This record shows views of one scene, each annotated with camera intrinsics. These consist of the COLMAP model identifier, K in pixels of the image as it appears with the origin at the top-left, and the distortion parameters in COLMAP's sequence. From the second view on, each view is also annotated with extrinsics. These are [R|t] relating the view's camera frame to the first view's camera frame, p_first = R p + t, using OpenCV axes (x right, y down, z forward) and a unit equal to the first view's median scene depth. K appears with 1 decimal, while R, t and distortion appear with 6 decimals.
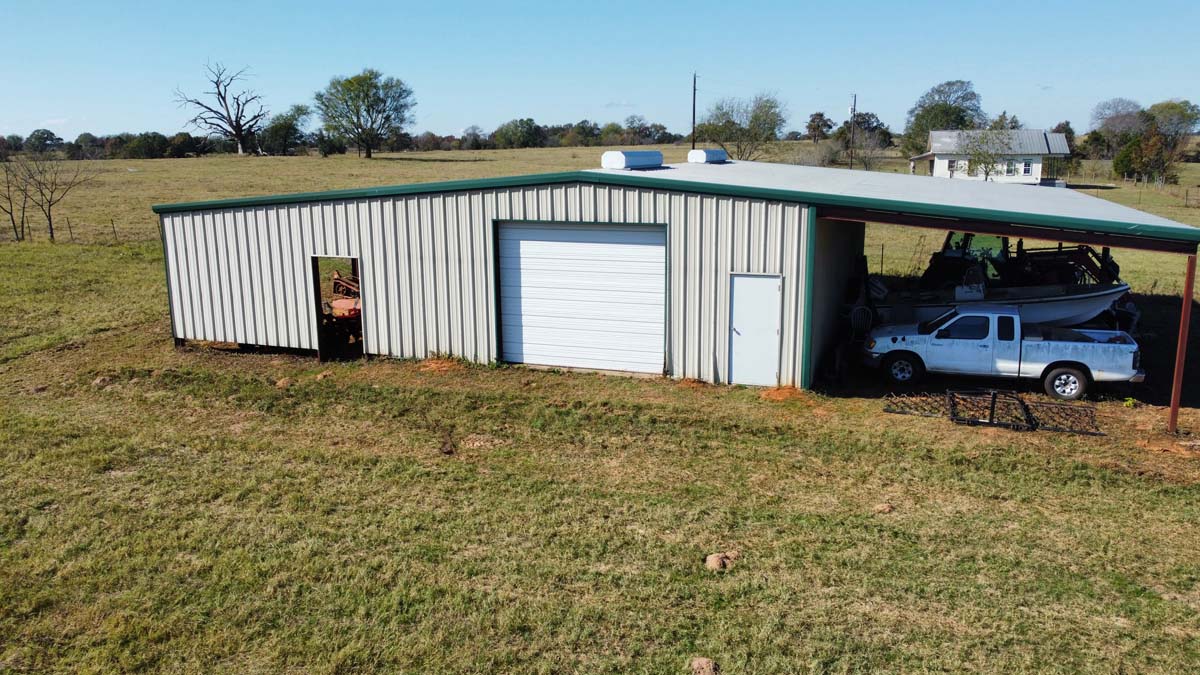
lens RADIAL K [[895.6, 0, 603.6], [0, 895.6, 333.8], [0, 0, 1]] dist [0.014292, -0.008091]
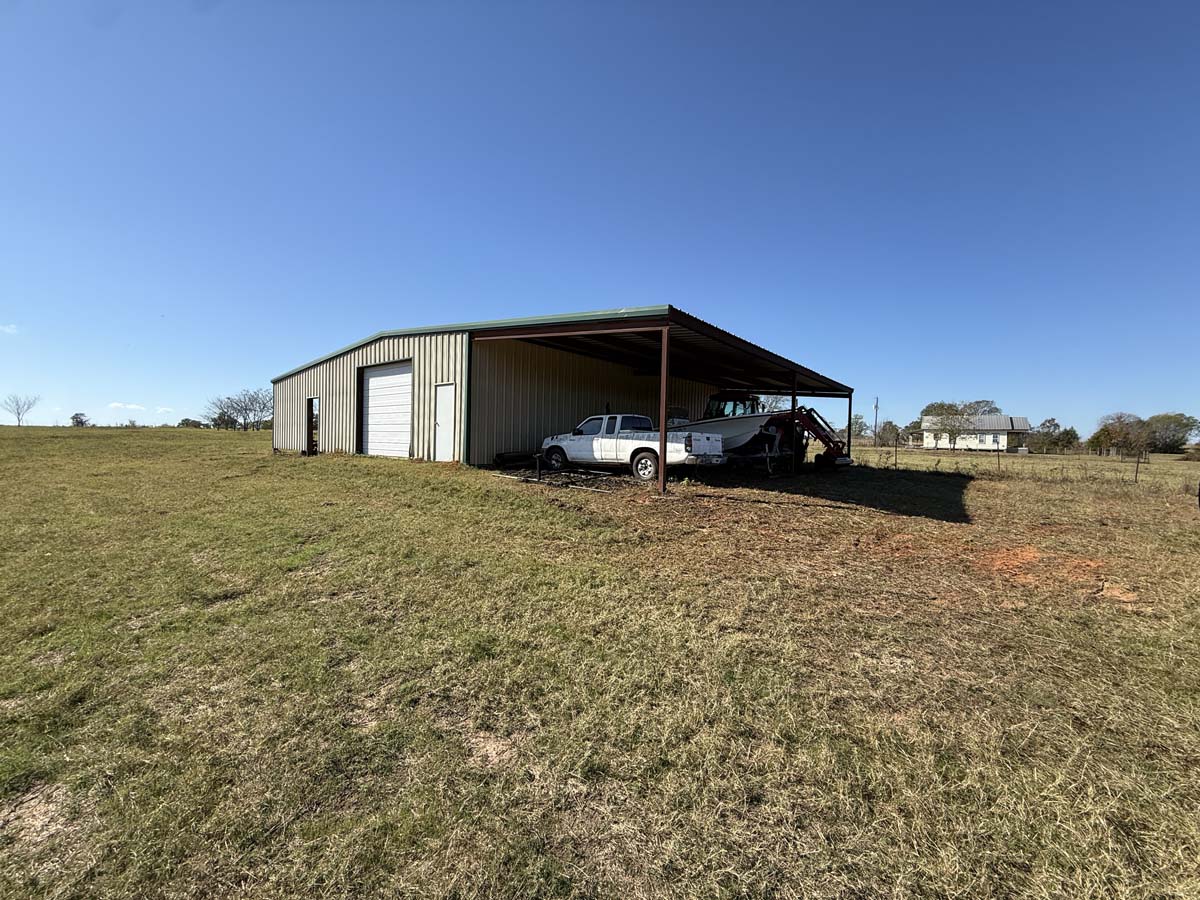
lens RADIAL K [[469.1, 0, 598.5], [0, 469.1, 450.5], [0, 0, 1]] dist [0.000594, 0.000842]
pose [[0.937969, 0.032693, -0.345175, 0.638717], [-0.096484, 0.980833, -0.169284, 0.138752], [0.333025, 0.192087, 0.923145, 0.375042]]
